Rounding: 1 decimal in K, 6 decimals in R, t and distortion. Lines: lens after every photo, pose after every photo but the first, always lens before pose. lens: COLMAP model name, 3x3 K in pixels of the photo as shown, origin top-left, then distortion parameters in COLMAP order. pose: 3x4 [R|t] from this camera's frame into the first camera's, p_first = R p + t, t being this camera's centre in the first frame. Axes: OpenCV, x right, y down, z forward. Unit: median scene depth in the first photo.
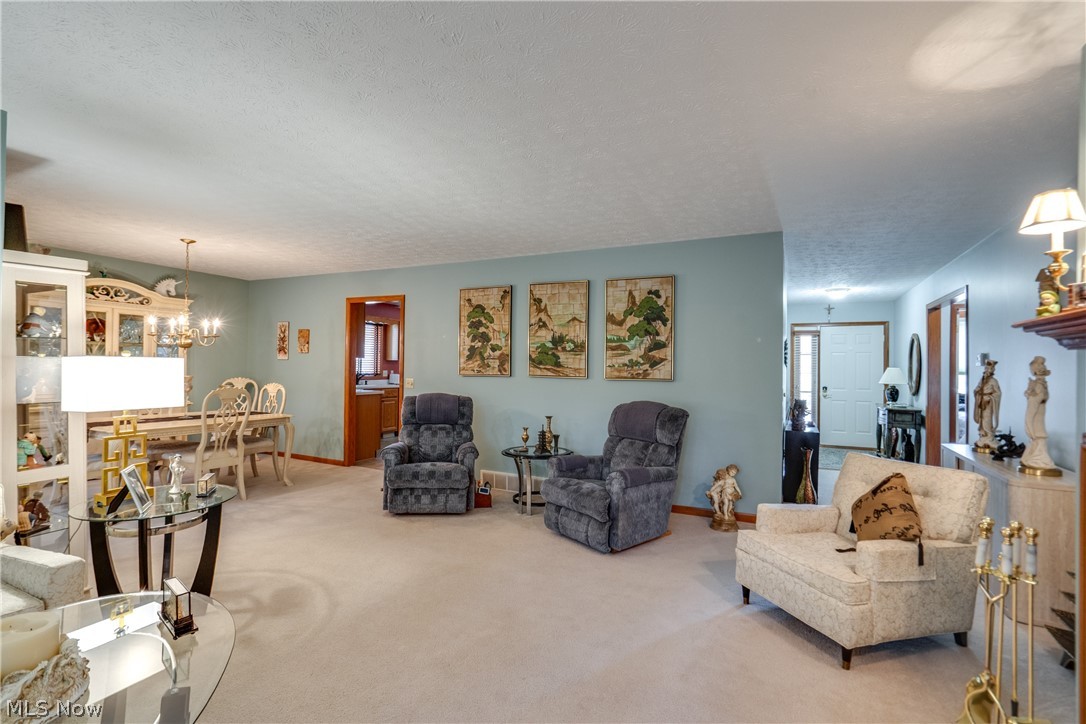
lens RADIAL K [[511.0, 0, 542.9], [0, 511.0, 364.3], [0, 0, 1]] dist [0.001182, -0.000462]
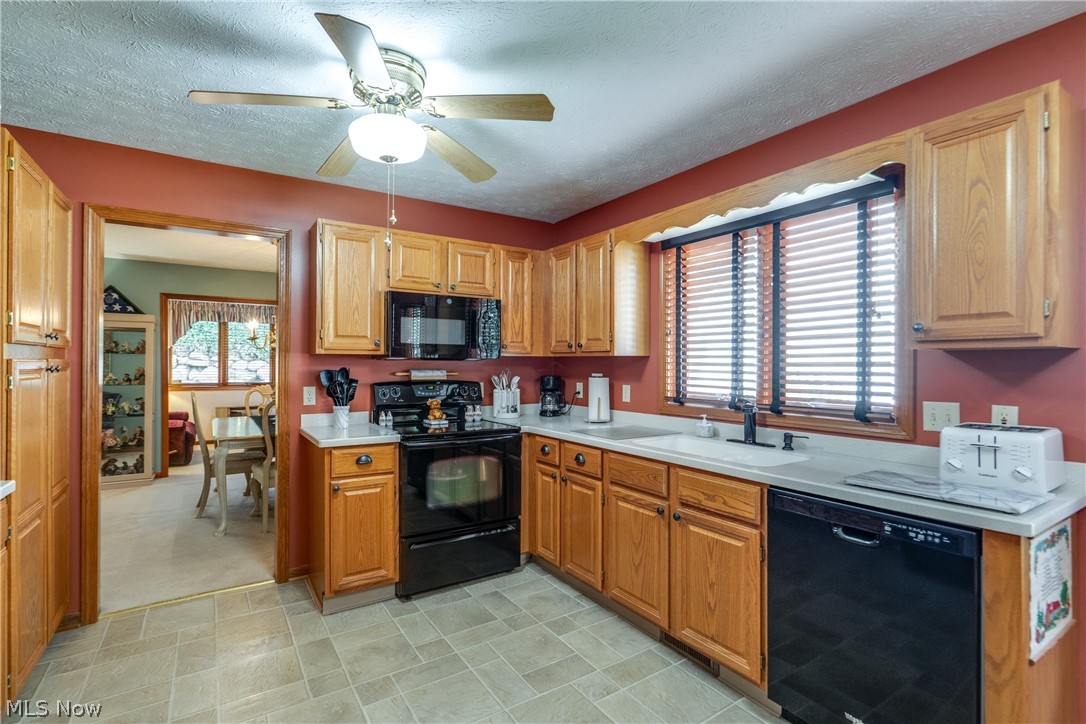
lens RADIAL K [[511.0, 0, 542.9], [0, 511.0, 364.3], [0, 0, 1]] dist [0.001182, -0.000462]
pose [[-0.510305, -0.020310, -0.859753, -0.101500], [-0.009084, 0.999793, -0.018226, 0.004060], [0.859945, -0.001490, -0.510384, 1.714978]]
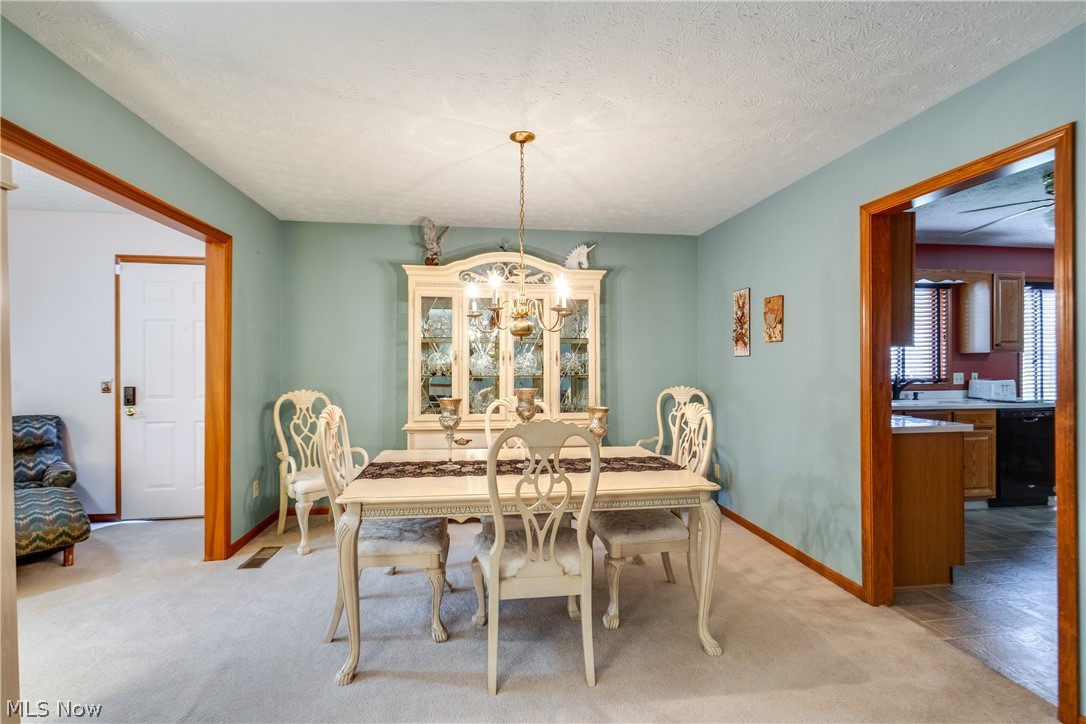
lens RADIAL K [[496.6, 0, 531.9], [0, 496.6, 364.5], [0, 0, 1]] dist [0.001458, 0.000526]
pose [[0.555397, -0.015868, -0.831434, -0.227915], [0.015839, 0.999838, -0.008502, 0.001723], [0.831434, -0.008447, 0.555559, 0.633171]]
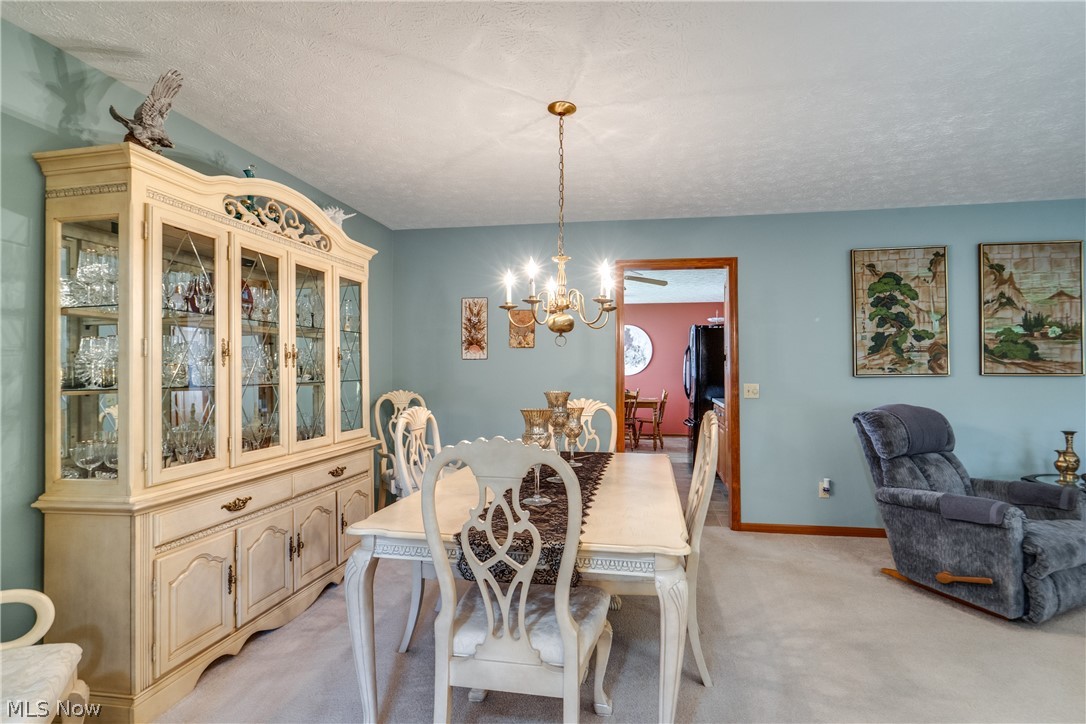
lens RADIAL K [[503.0, 0, 575.6], [0, 503.0, 362.1], [0, 0, 1]] dist [-0.000369, 0.000340]
pose [[0.952005, -0.016112, 0.305657, -0.734681], [0.017301, 0.999850, -0.001184, -0.003044], [-0.305592, 0.006415, 0.952141, 0.485067]]
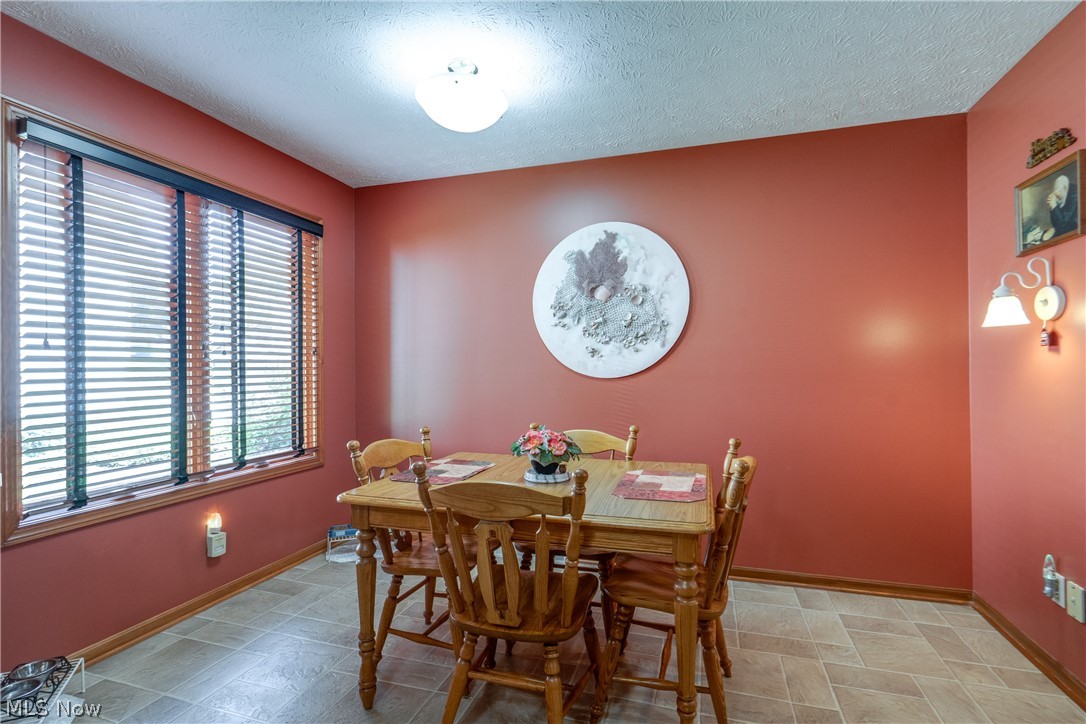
lens RADIAL K [[511.0, 0, 542.9], [0, 511.0, 364.3], [0, 0, 1]] dist [0.001182, -0.000462]
pose [[0.989744, -0.025301, 0.140592, -0.199327], [0.025315, 0.999678, 0.001692, 0.024615], [-0.140590, 0.001884, 0.990066, 1.507835]]
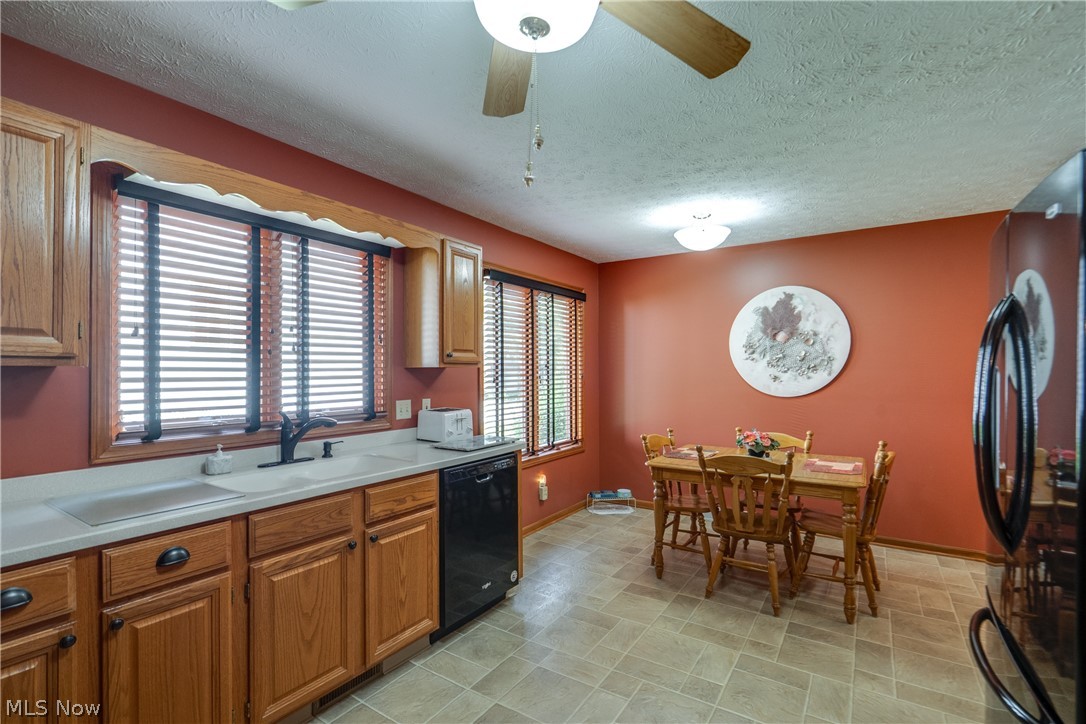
lens RADIAL K [[505.9, 0, 559.4], [0, 505.9, 365.9], [0, 0, 1]] dist [-0.003769, -0.000271]
pose [[0.994810, -0.024431, -0.098771, -0.321937], [0.023760, 0.999686, -0.007957, -0.007584], [0.098935, 0.005569, 0.995078, 1.238553]]
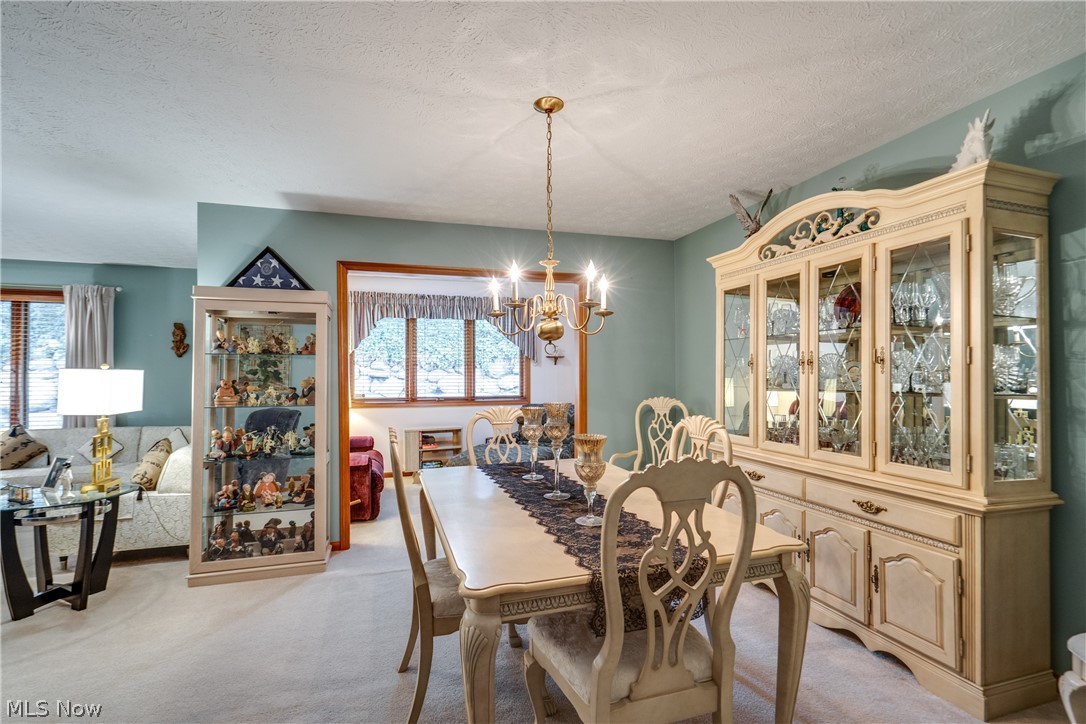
lens RADIAL K [[493.6, 0, 544.9], [0, 493.6, 369.0], [0, 0, 1]] dist [-0.002573, -0.000357]
pose [[-0.714655, -0.021164, -0.699157, -0.343911], [-0.002744, 0.999619, -0.027454, 0.005214], [0.699472, -0.017701, -0.714441, 1.158323]]
